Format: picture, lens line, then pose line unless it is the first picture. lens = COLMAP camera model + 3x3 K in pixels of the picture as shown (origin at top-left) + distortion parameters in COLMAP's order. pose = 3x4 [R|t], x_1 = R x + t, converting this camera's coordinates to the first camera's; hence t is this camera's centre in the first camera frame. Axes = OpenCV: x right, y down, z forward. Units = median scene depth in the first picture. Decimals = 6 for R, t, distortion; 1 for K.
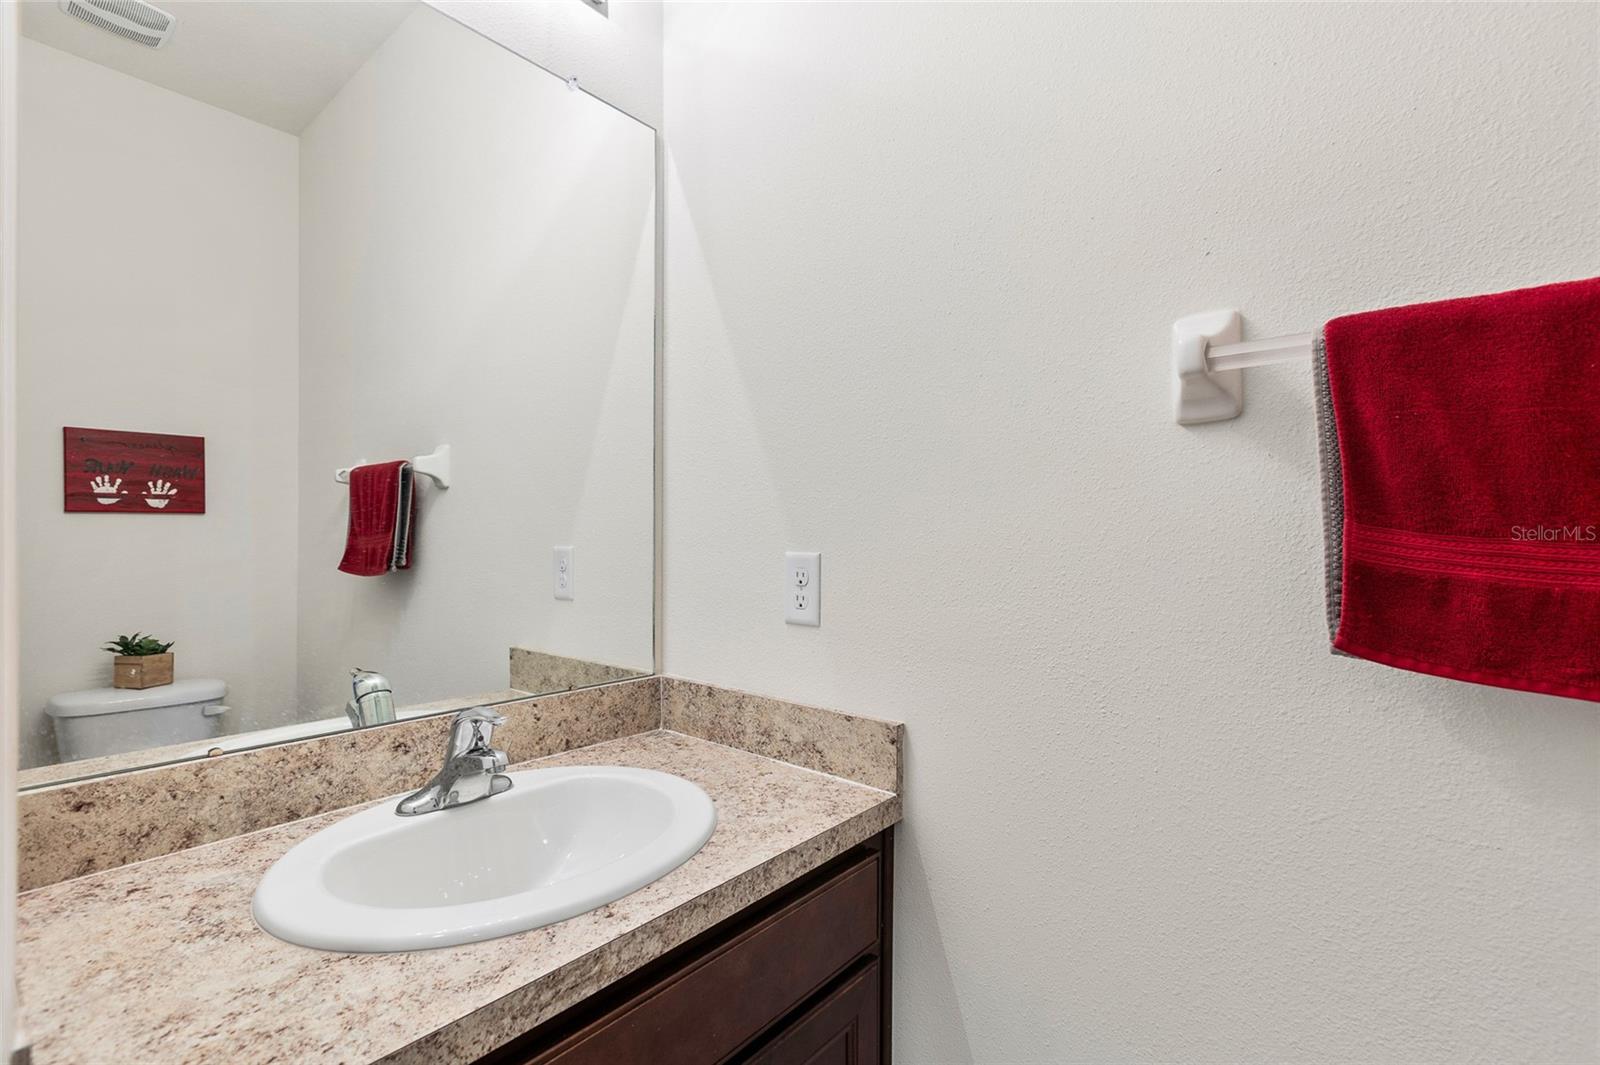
lens RADIAL K [[726.5, 0, 804.3], [0, 726.5, 549.3], [0, 0, 1]] dist [0.002259, -0.000165]
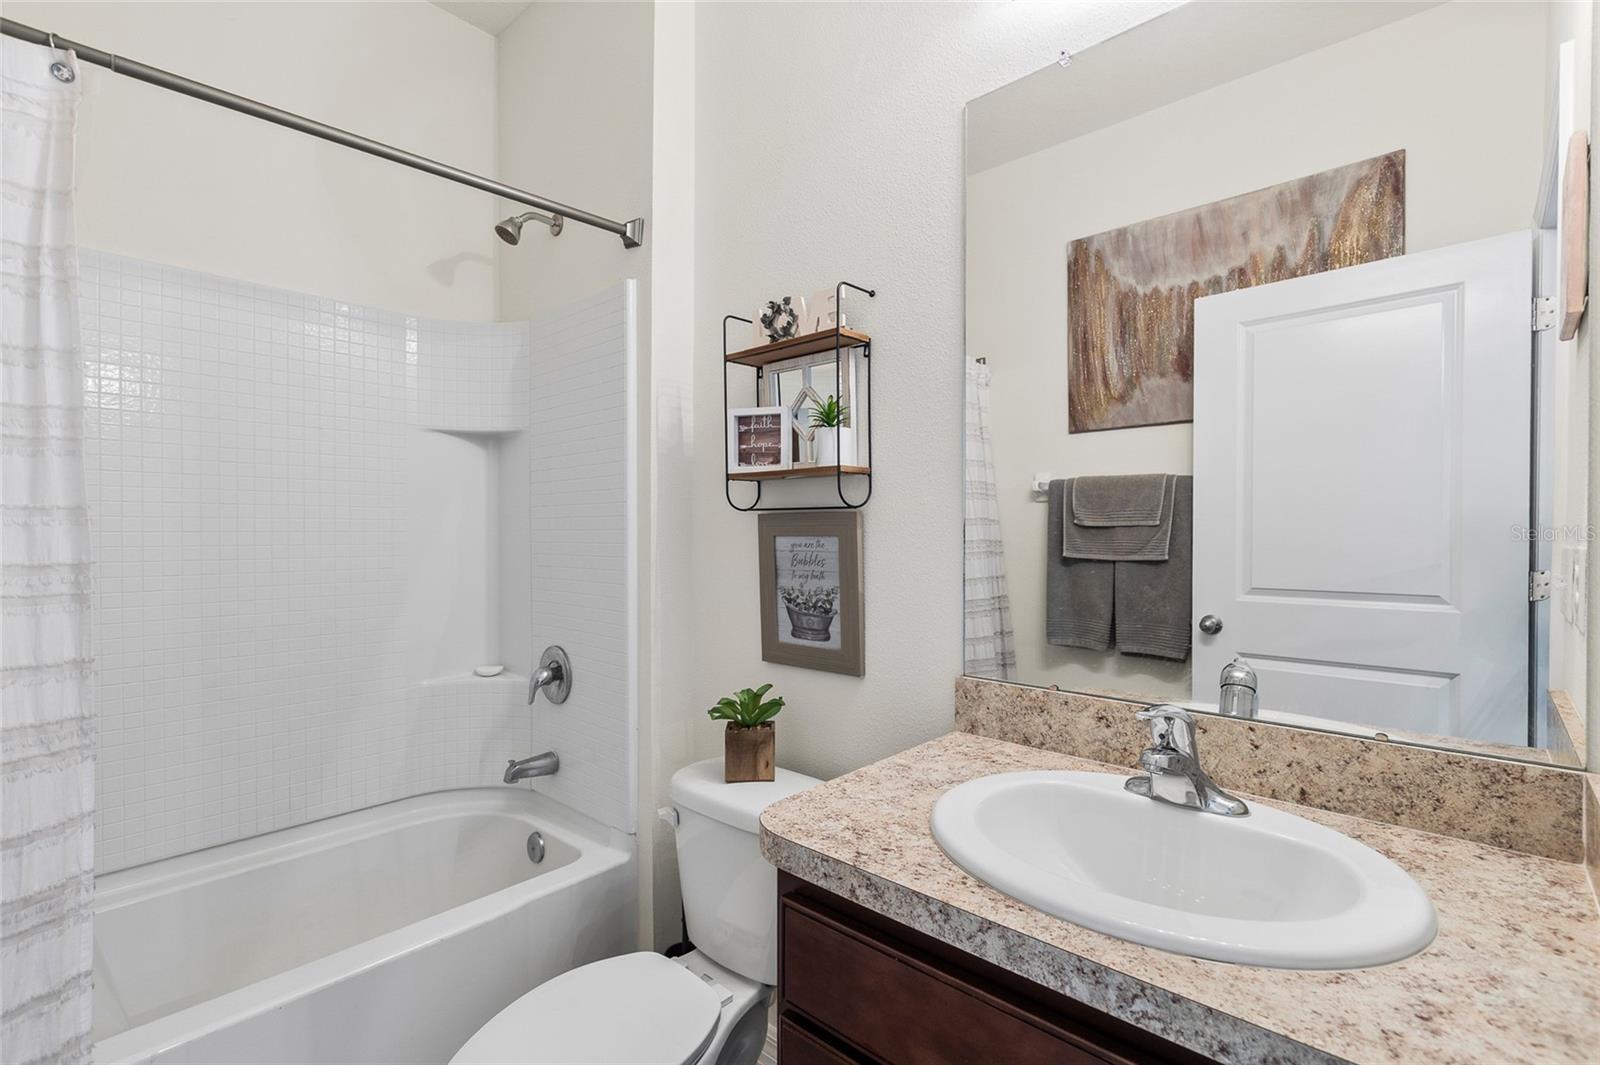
lens RADIAL K [[726.5, 0, 804.3], [0, 726.5, 549.3], [0, 0, 1]] dist [0.002259, -0.000165]
pose [[-0.060280, 0.013713, -0.998087, 0.573974], [-0.022556, 0.999632, 0.015097, 0.005436], [0.997927, 0.023423, -0.059948, 0.600947]]
